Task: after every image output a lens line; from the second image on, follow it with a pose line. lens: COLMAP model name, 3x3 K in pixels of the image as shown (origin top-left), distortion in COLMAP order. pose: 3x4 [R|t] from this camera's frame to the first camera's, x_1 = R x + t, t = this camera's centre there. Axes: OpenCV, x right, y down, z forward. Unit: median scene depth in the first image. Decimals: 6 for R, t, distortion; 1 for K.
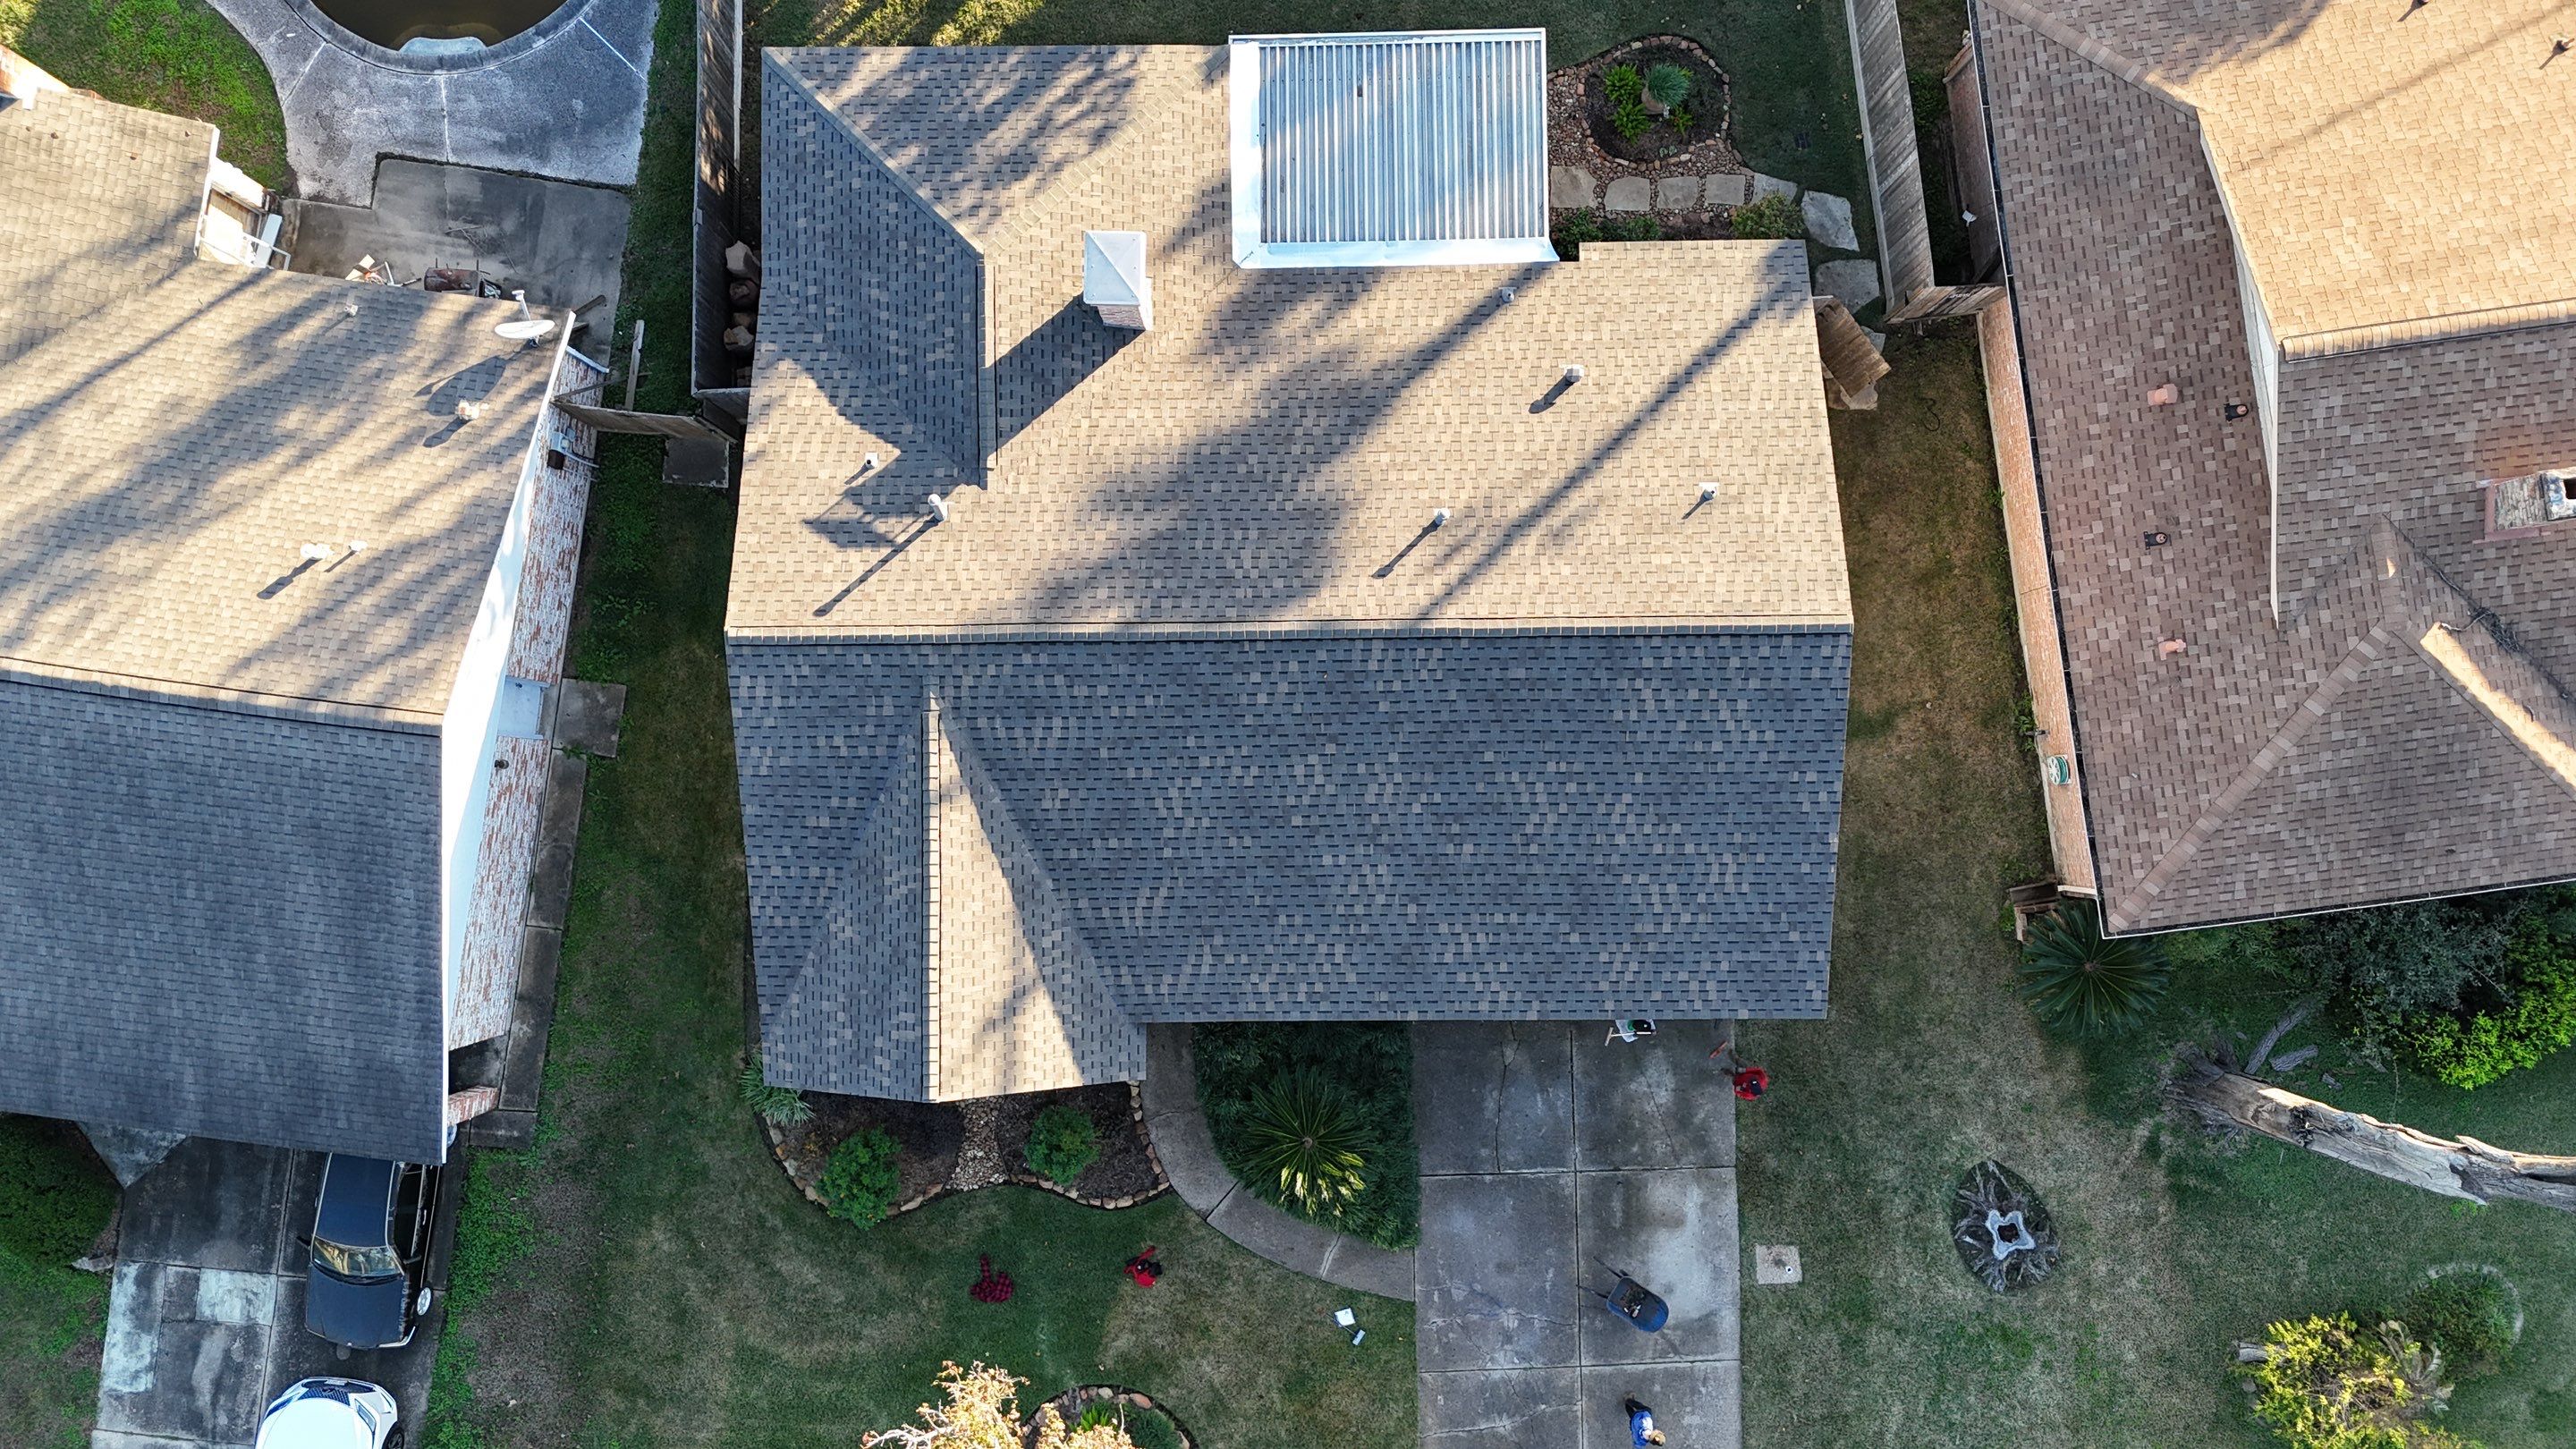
lens RADIAL K [[1886.3, 0, 1285.1], [0, 1886.3, 716.3], [0, 0, 1]] dist [0.083783, -0.075583]
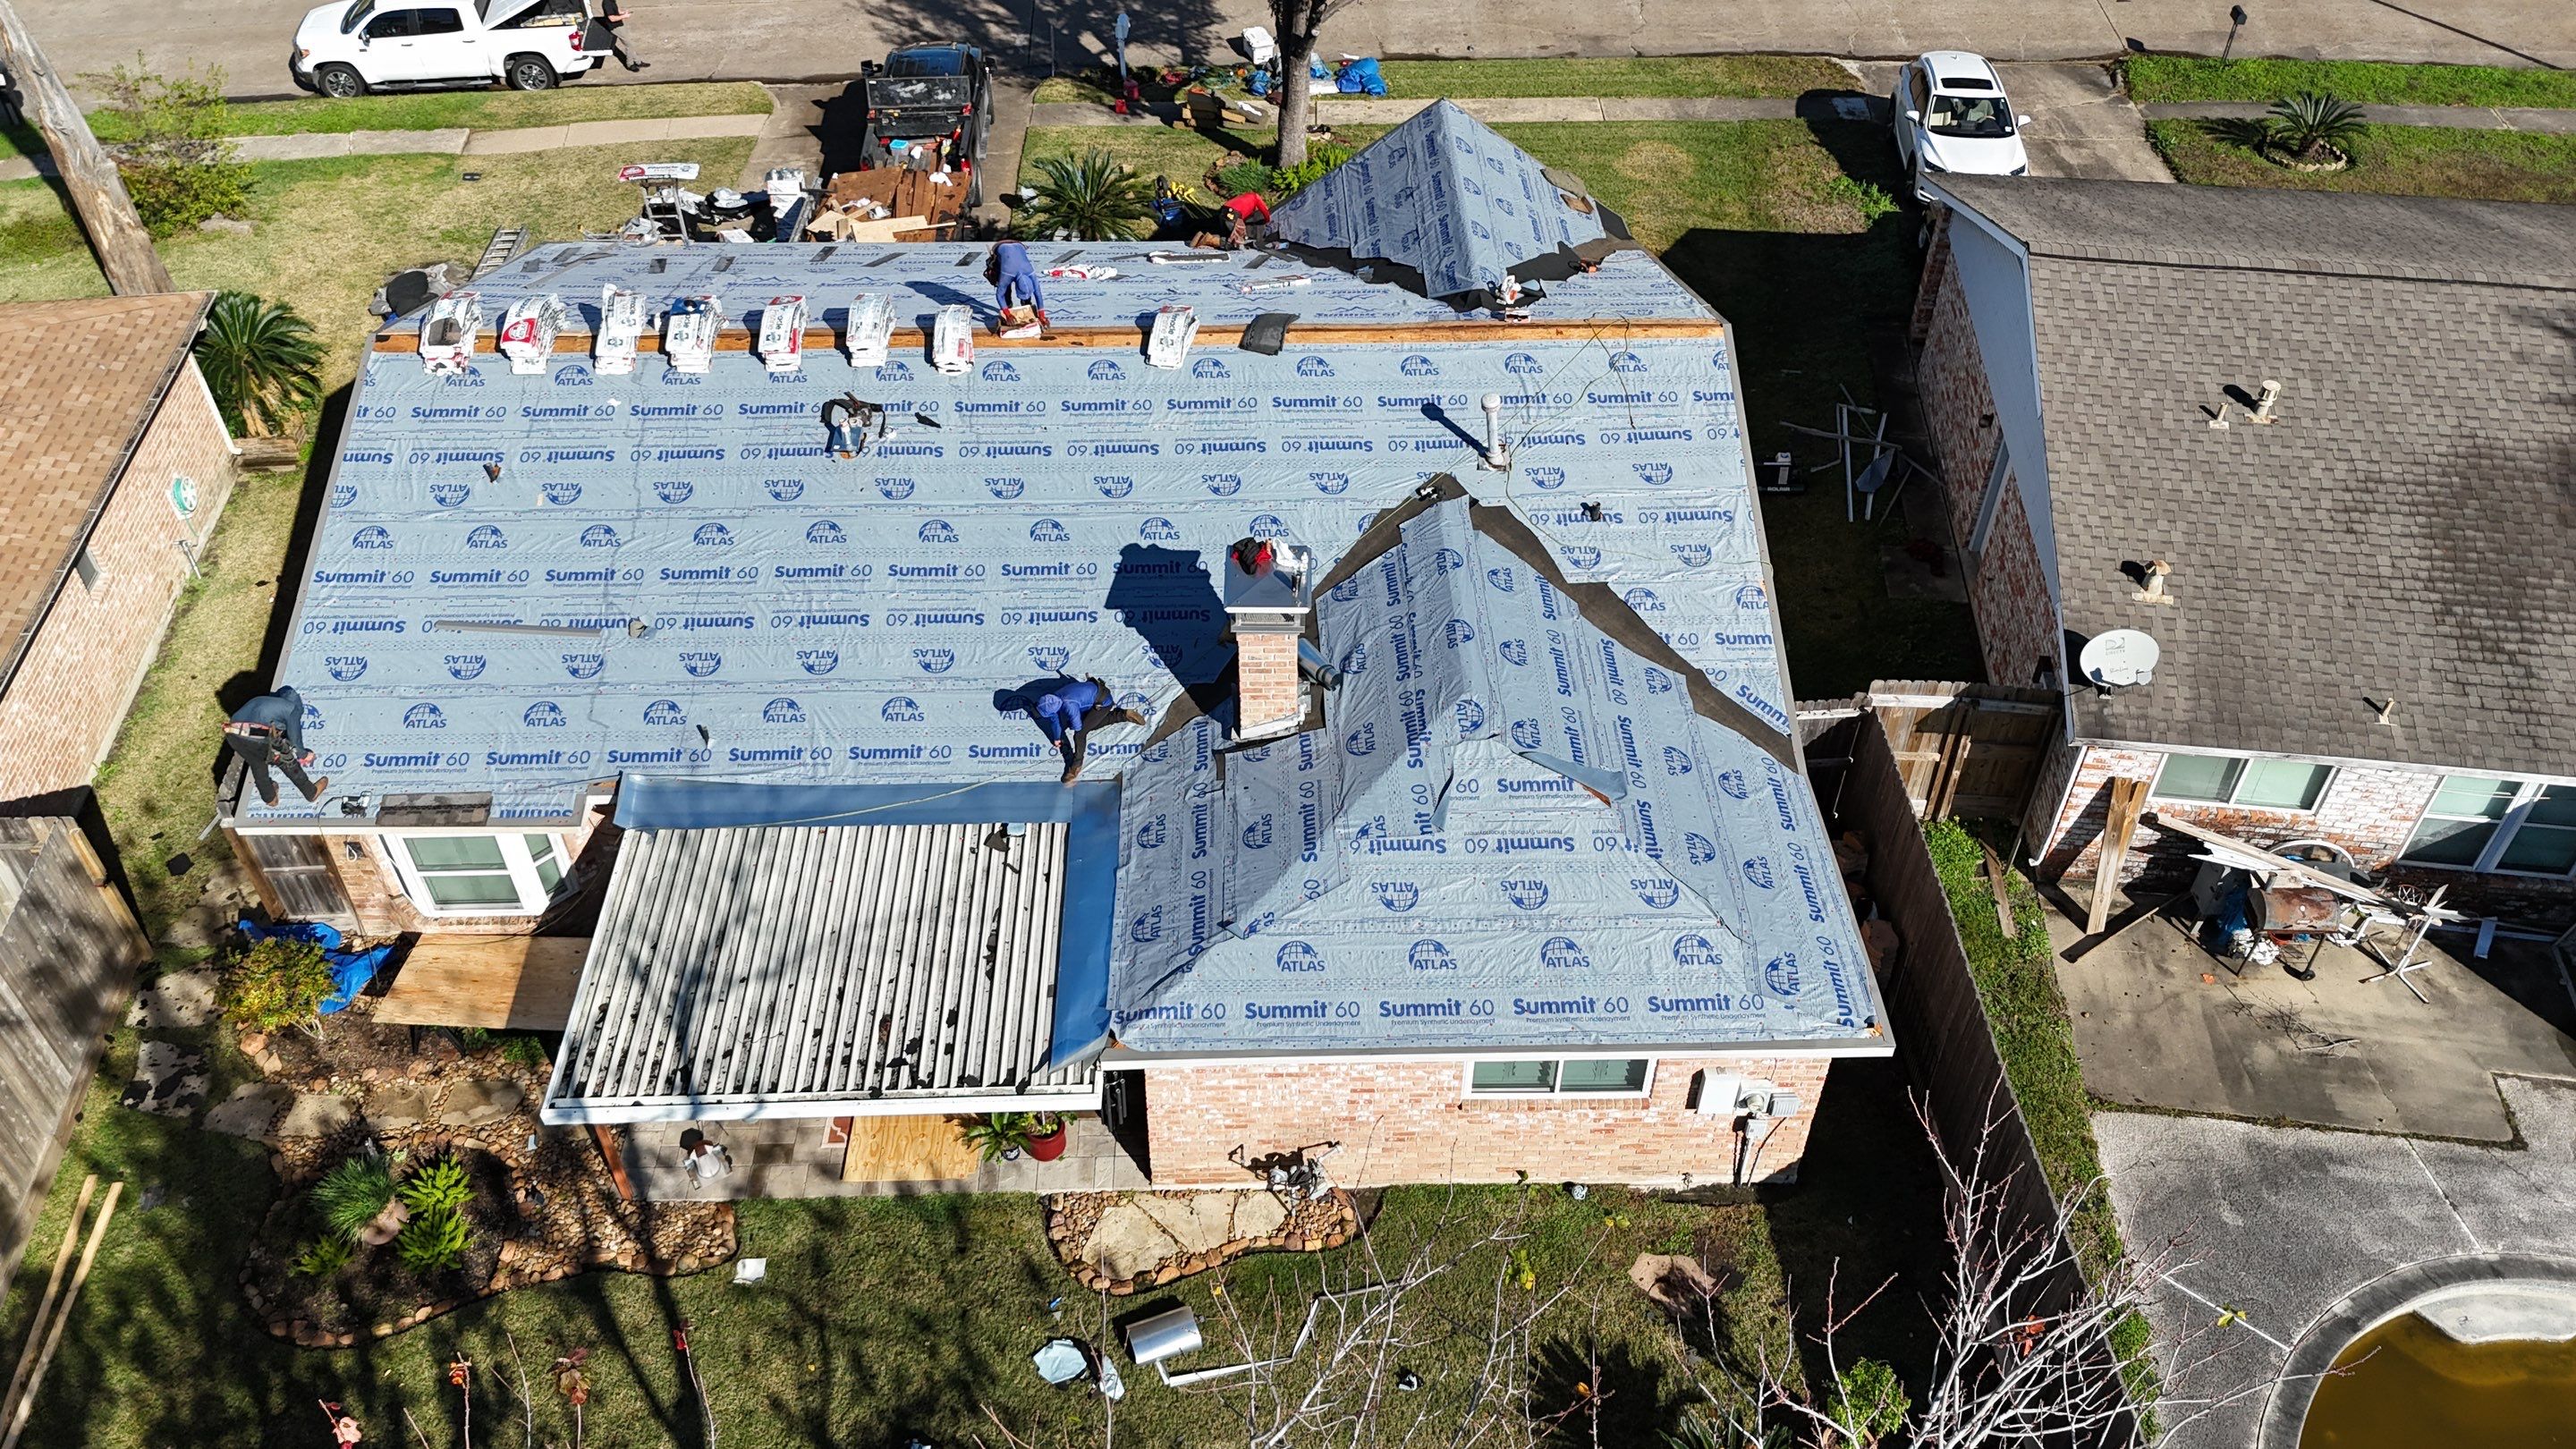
lens RADIAL K [[1913.5, 0, 1288.0], [0, 1913.5, 724.5], [0, 0, 1]] dist [0.086170, -0.079637]
pose [[-0.999857, 0.009236, -0.014130, -0.081111], [-0.016771, -0.638997, 0.769026, -0.762300], [-0.001926, 0.769154, 0.639061, 0.562964]]
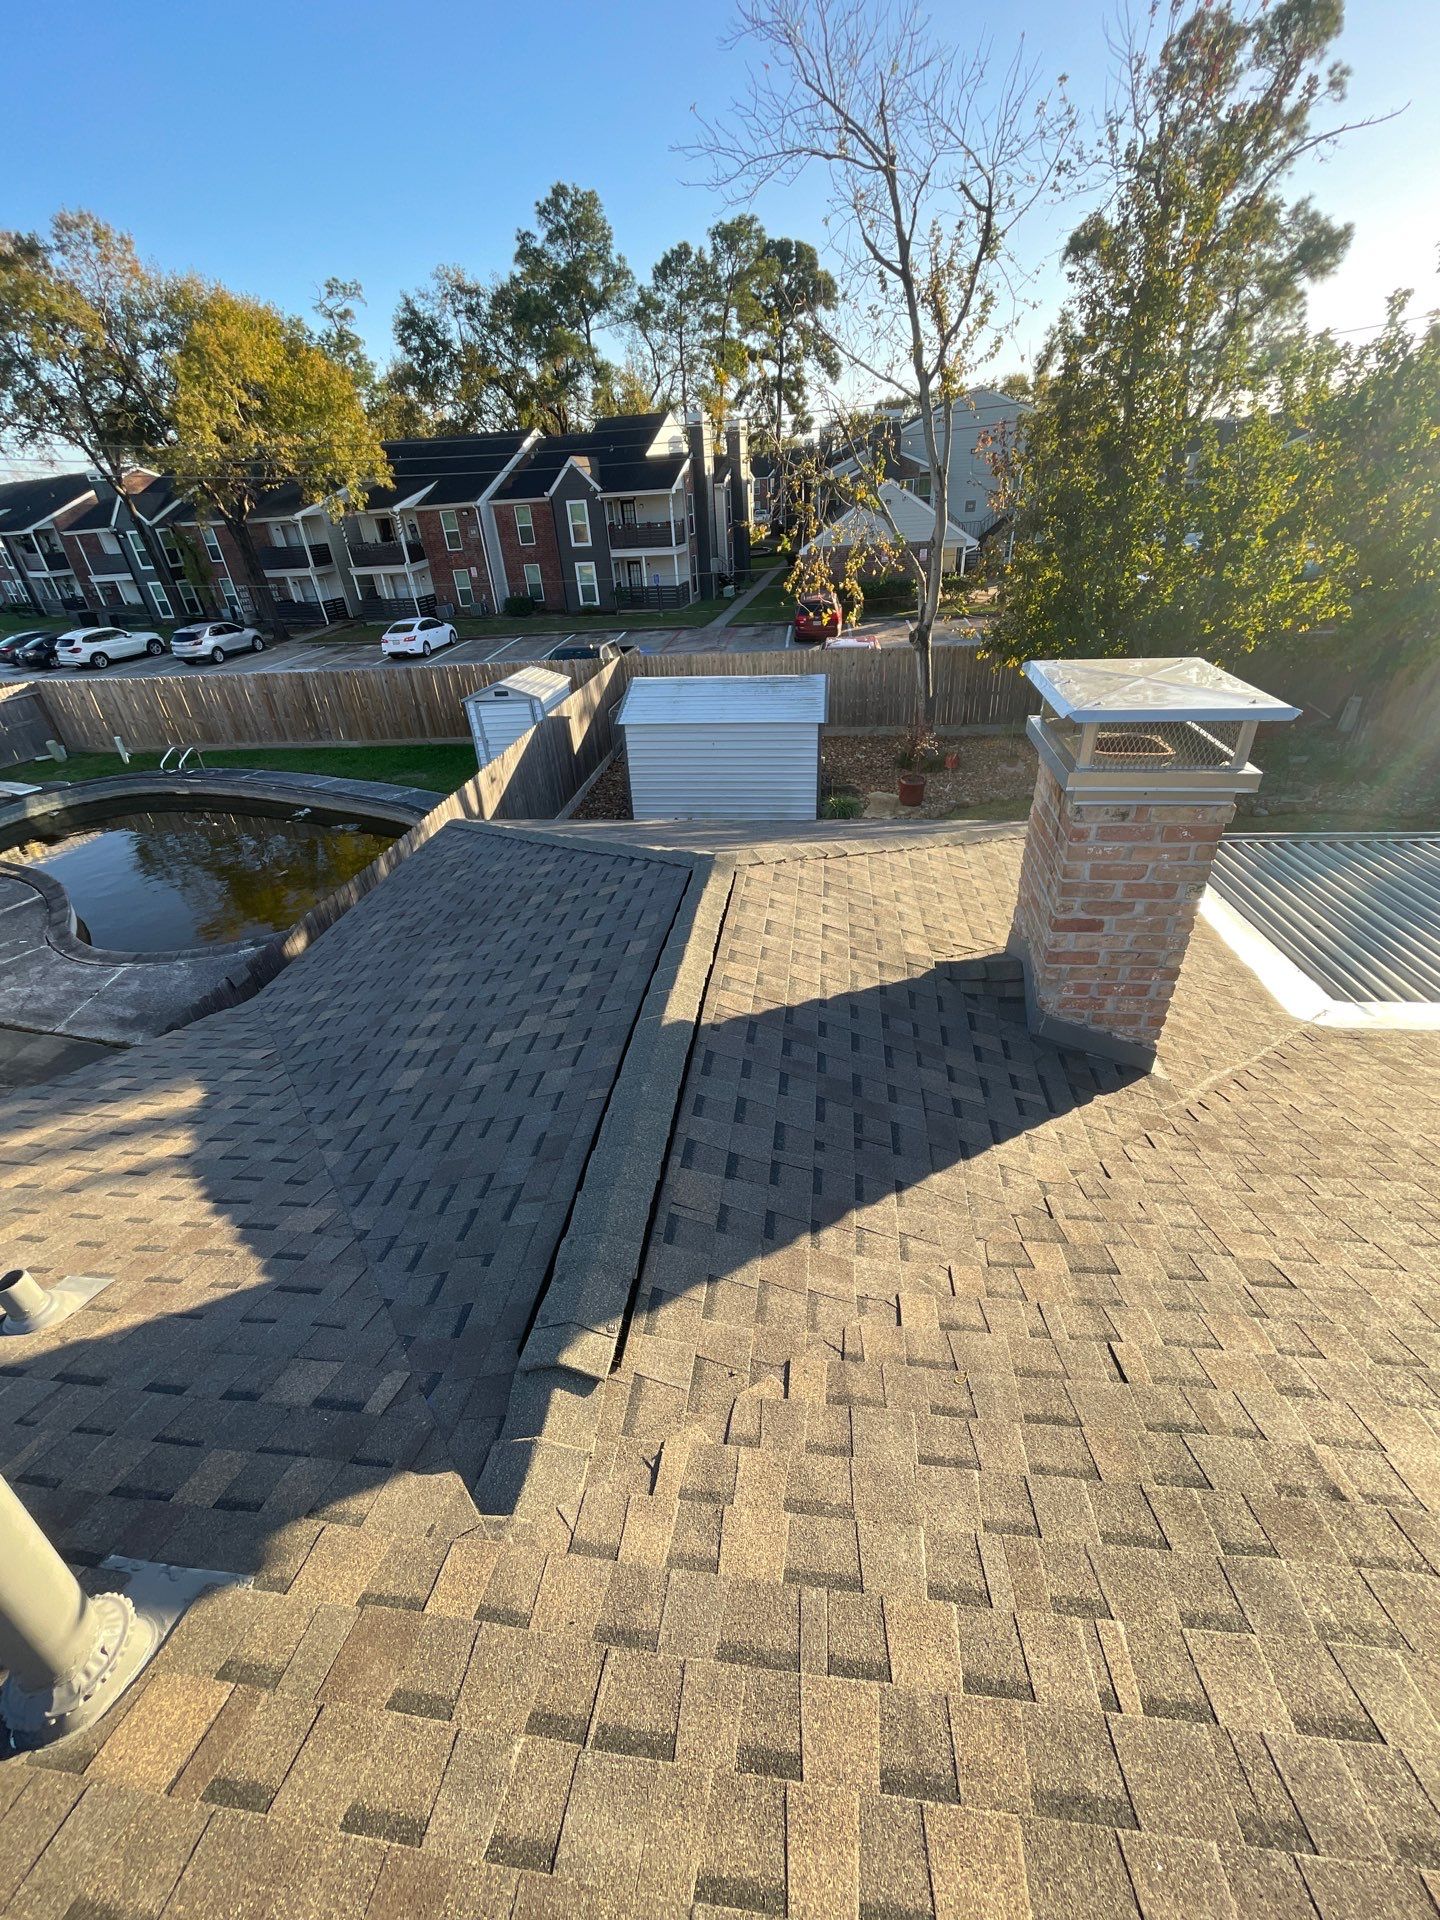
lens RADIAL K [[774.2, 0, 720.0], [0, 774.2, 960.0], [0, 0, 1]] dist [-0.002440, 0.000275]
pose [[0.988817, 0.032374, -0.145576, -0.130542], [-0.137832, 0.571137, -0.809200, -0.095102], [0.056947, 0.820216, 0.569213, 0.908807]]
